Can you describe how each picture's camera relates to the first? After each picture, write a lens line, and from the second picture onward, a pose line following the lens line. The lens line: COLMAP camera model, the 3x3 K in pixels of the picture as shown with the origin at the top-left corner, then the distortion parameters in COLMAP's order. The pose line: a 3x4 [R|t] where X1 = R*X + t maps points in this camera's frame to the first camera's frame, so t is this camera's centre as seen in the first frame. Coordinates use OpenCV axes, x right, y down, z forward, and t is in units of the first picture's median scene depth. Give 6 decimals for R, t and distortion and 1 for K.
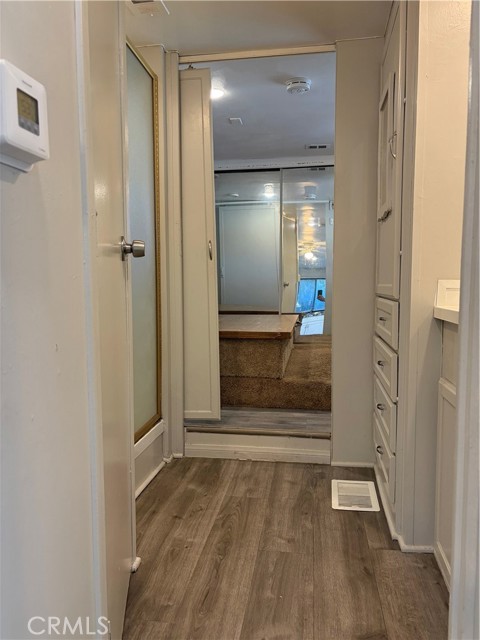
lens RADIAL K [[483.0, 0, 240.0], [0, 483.0, 320.0], [0, 0, 1]] dist [0.060016, -0.073082]
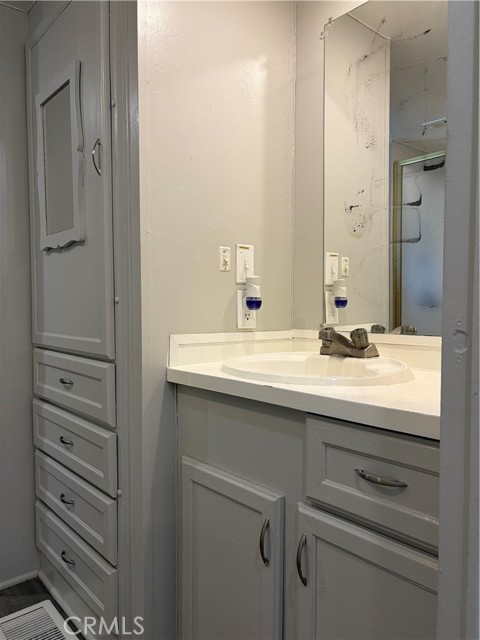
lens RADIAL K [[483.0, 0, 240.0], [0, 483.0, 320.0], [0, 0, 1]] dist [0.060016, -0.073082]
pose [[0.652894, -0.019642, 0.757195, -0.119568], [0.061426, 0.997744, -0.027083, -0.071556], [-0.754955, 0.064194, 0.652627, 0.351460]]
